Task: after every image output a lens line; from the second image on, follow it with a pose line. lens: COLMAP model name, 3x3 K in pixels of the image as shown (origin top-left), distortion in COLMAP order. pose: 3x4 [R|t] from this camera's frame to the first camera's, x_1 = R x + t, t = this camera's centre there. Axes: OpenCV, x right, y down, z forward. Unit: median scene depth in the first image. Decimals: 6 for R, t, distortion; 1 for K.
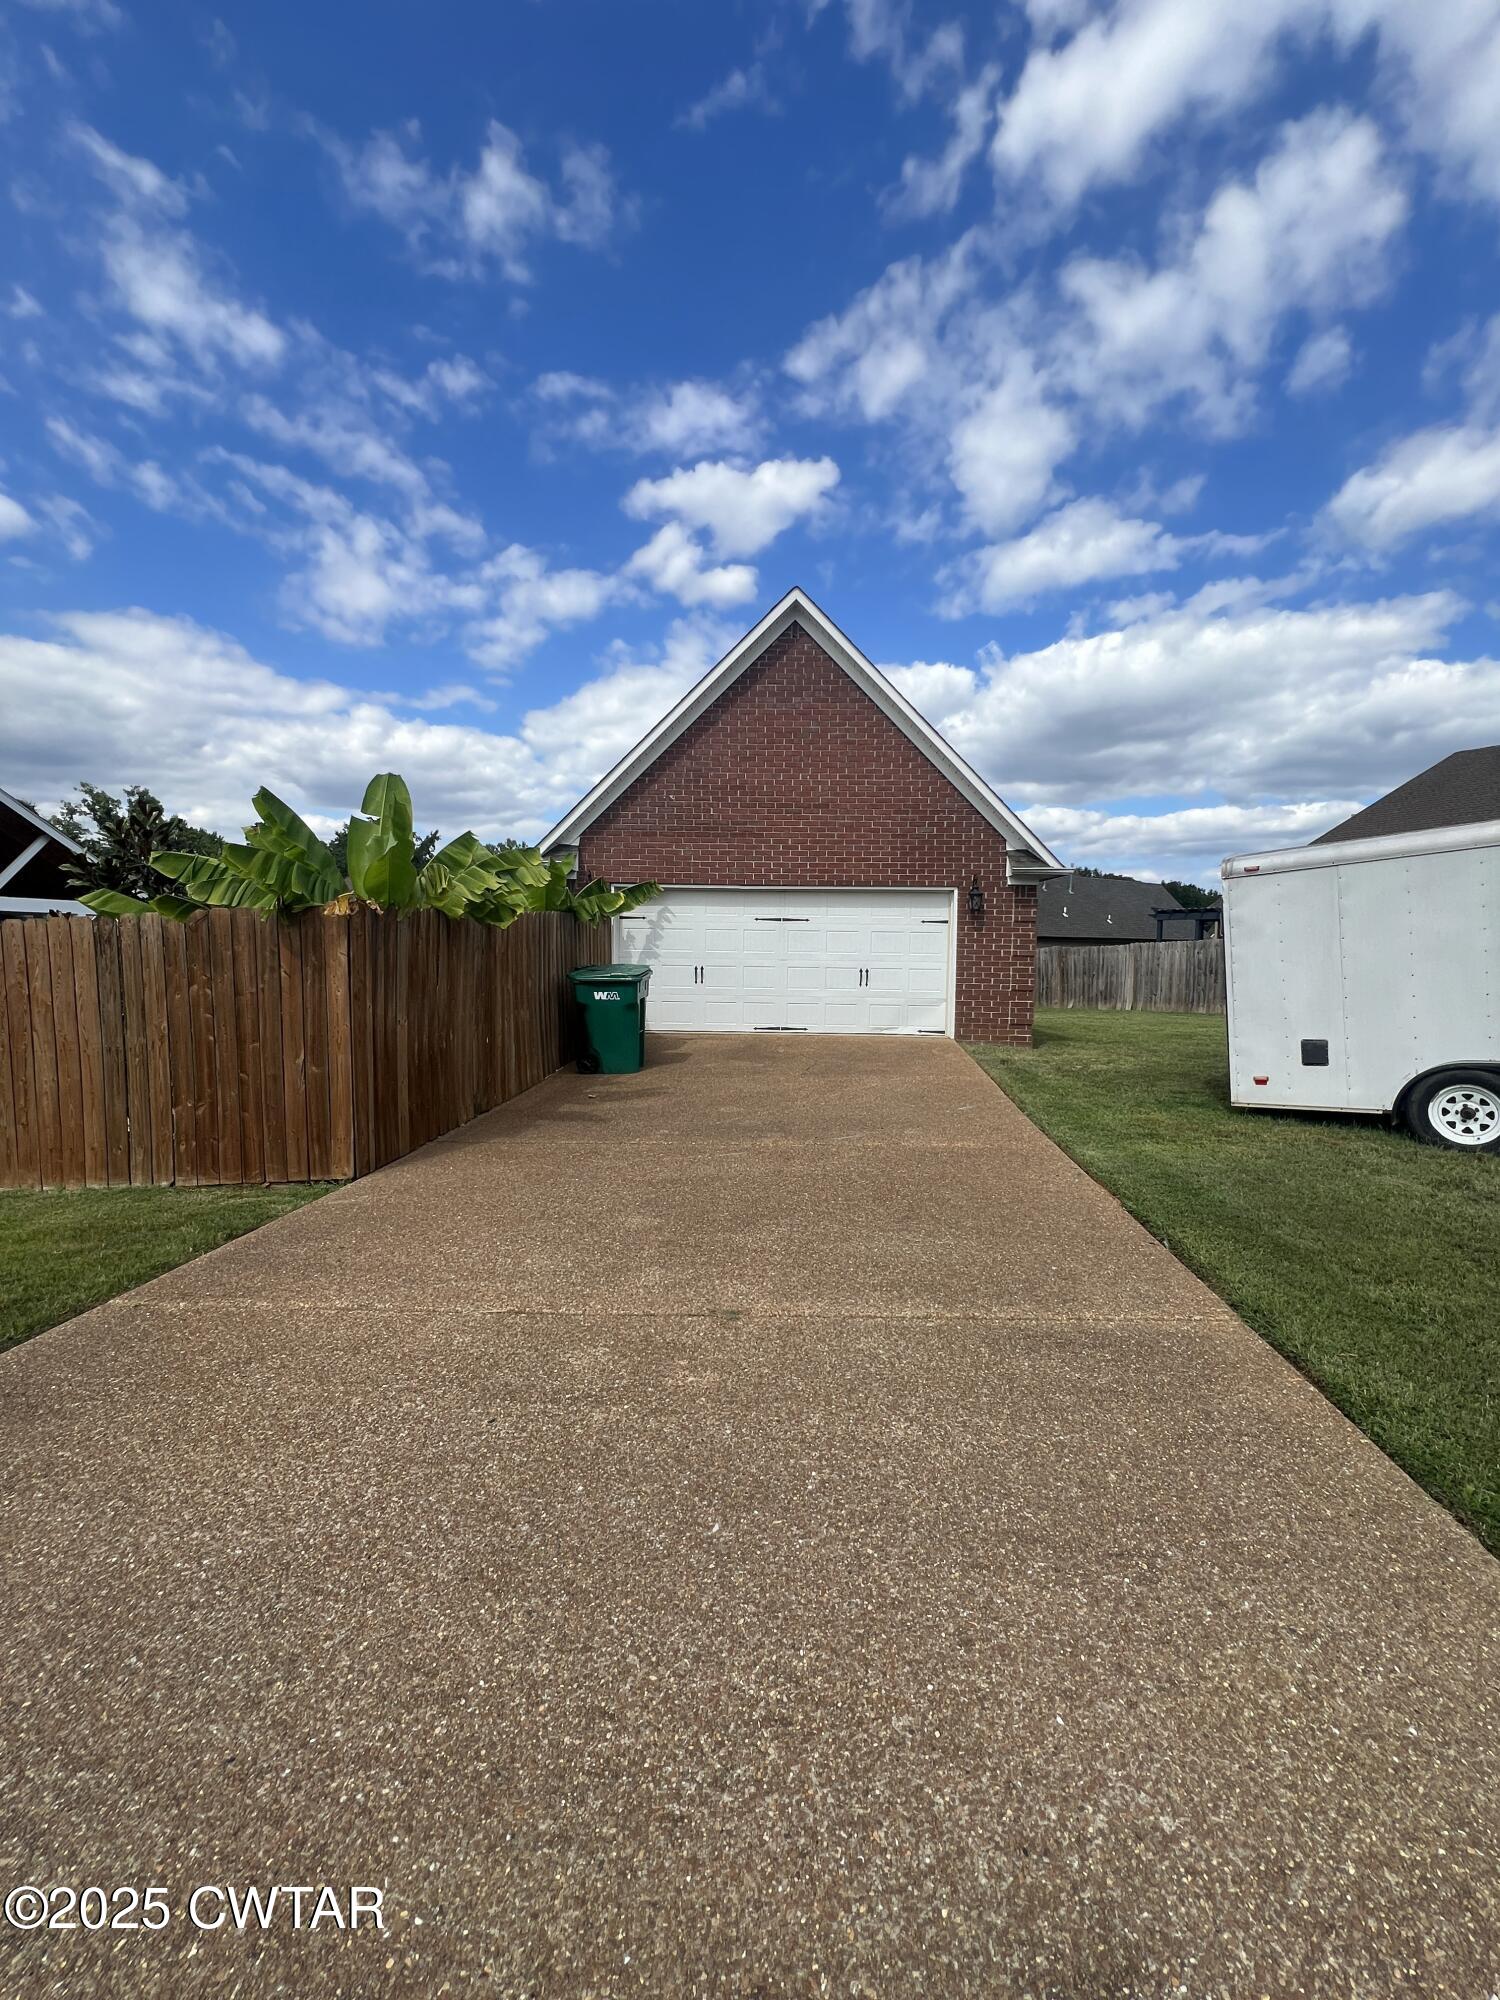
lens RADIAL K [[800.8, 0, 761.6], [0, 800.8, 998.2], [0, 0, 1]] dist [-0.002212, -0.000061]
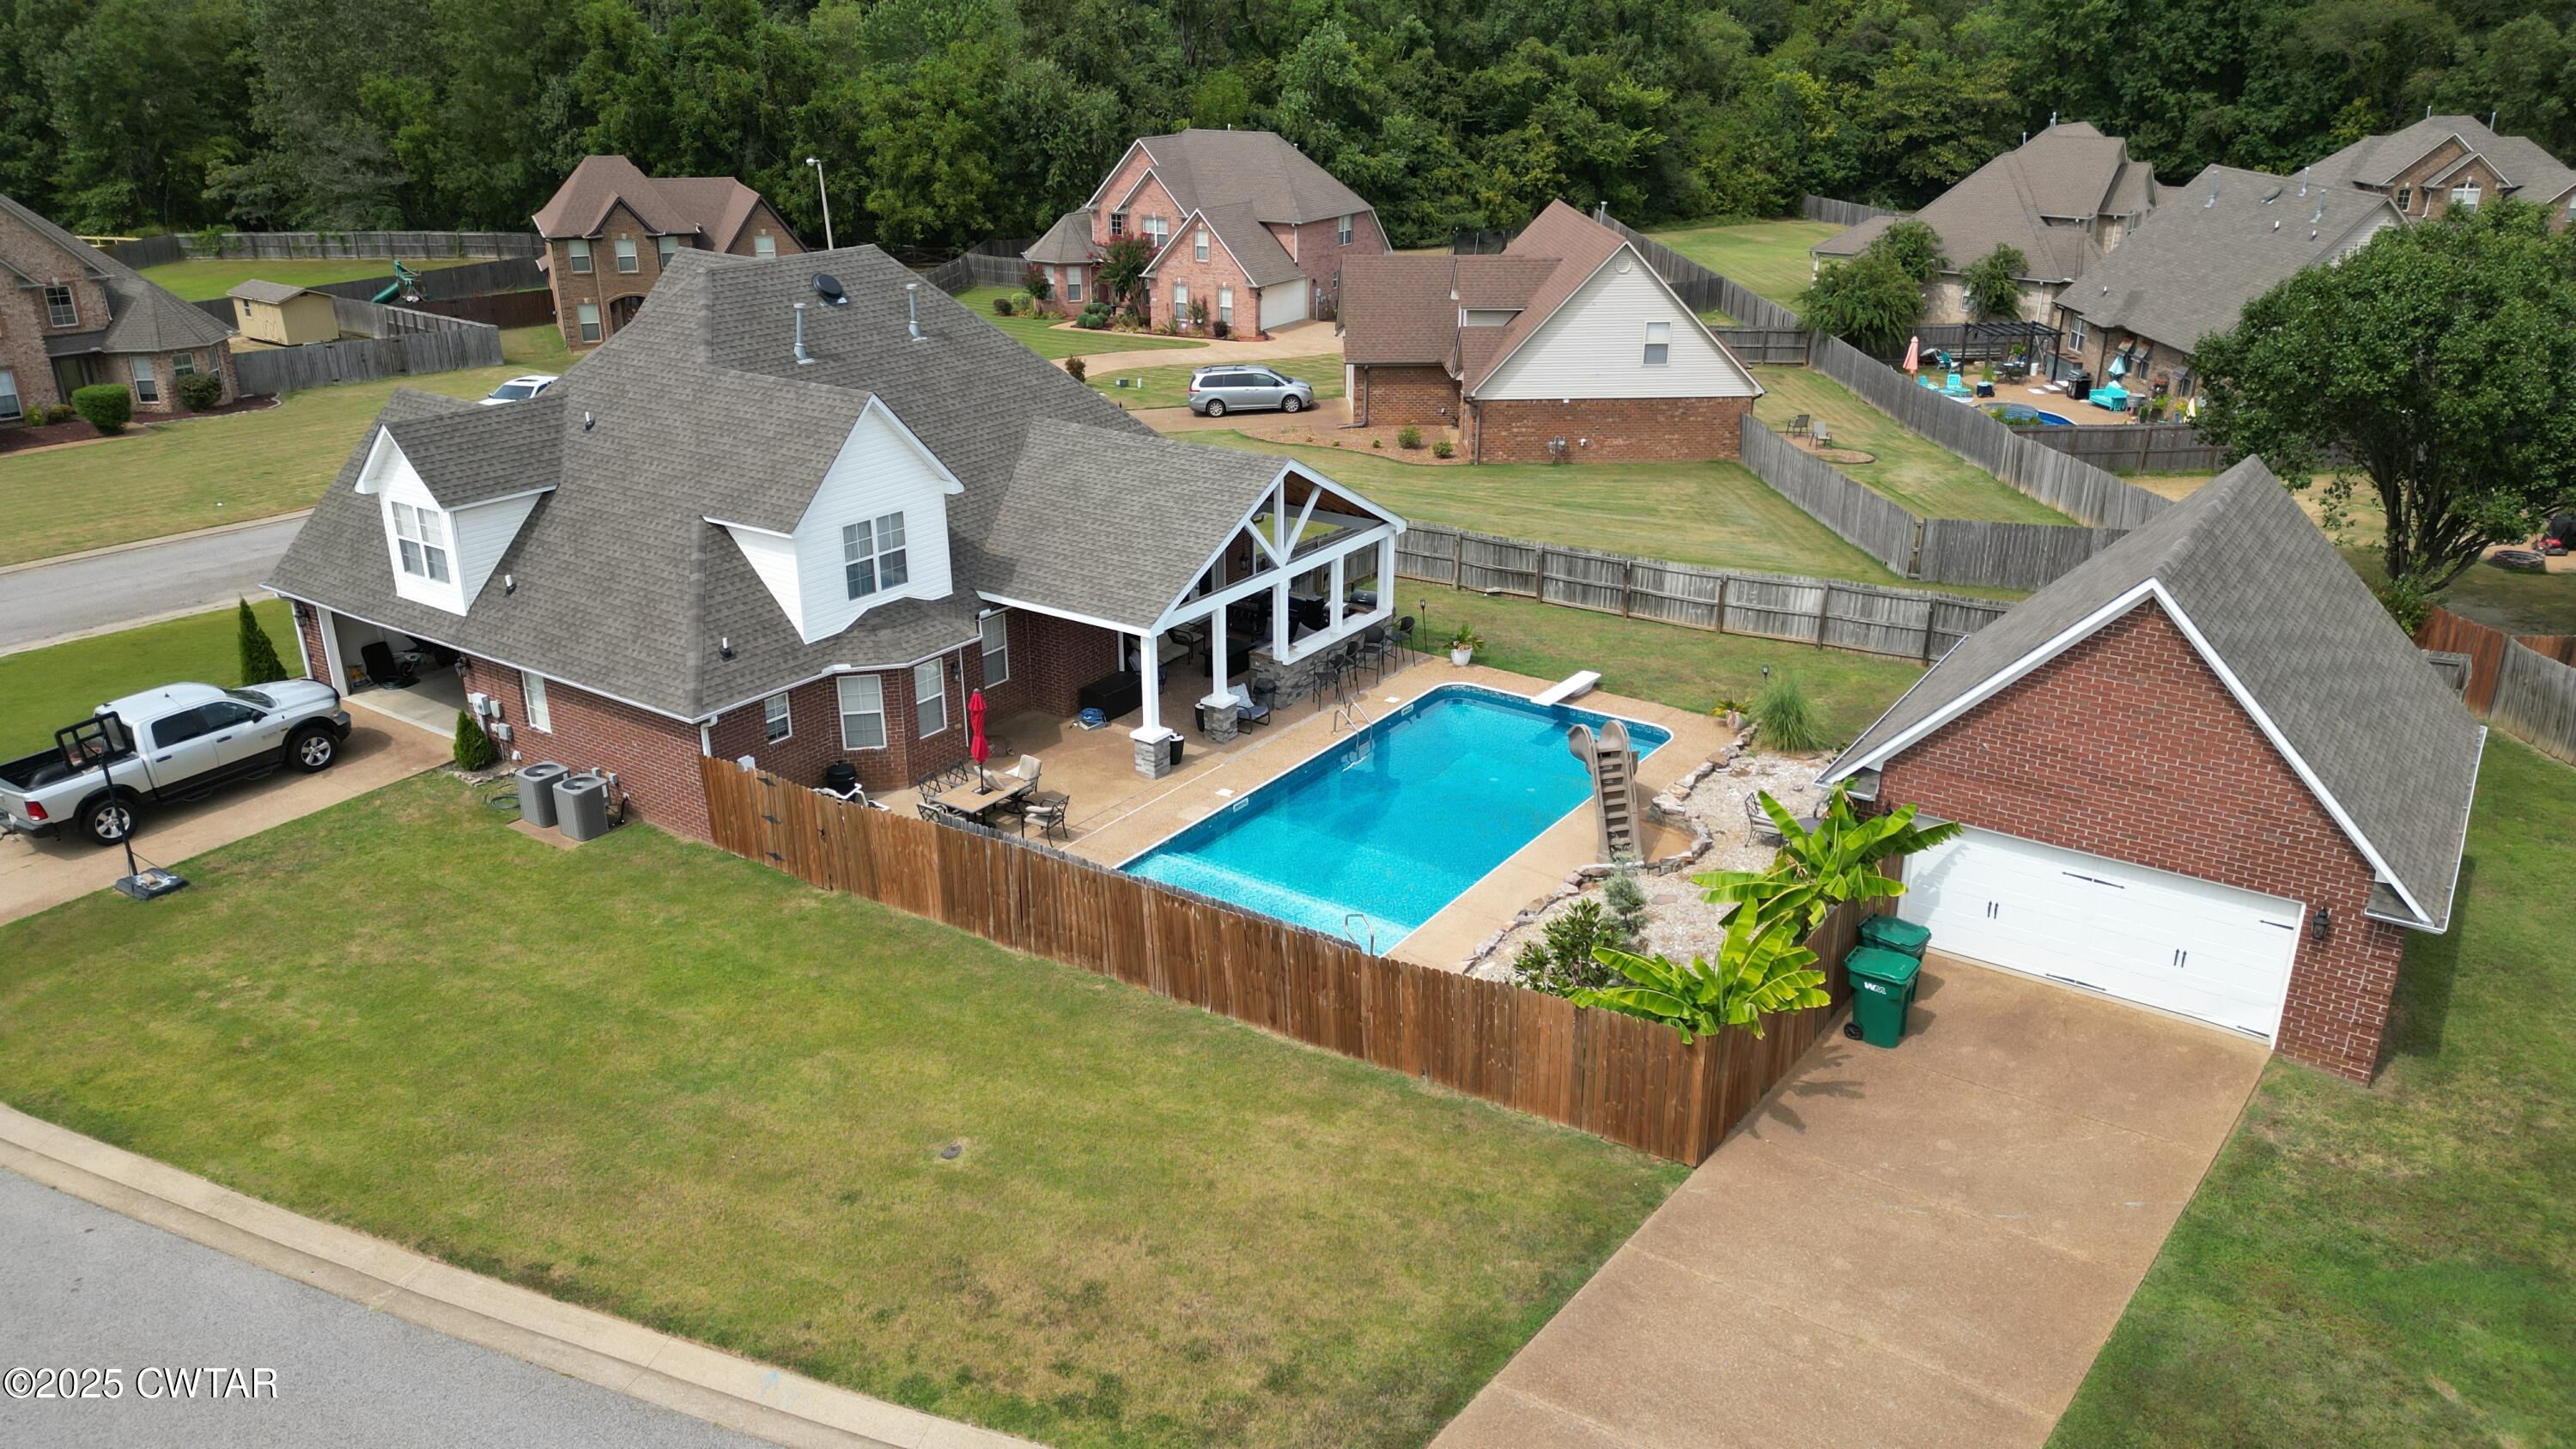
lens RADIAL K [[1779.8, 0, 1285.8], [0, 1779.8, 734.0], [0, 0, 1]] dist [0.046104, -0.043236]
pose [[0.836461, 0.187501, -0.514953, 0.461888], [-0.024138, 0.951343, 0.307187, -1.439006], [0.547495, -0.244520, 0.800287, -1.876500]]
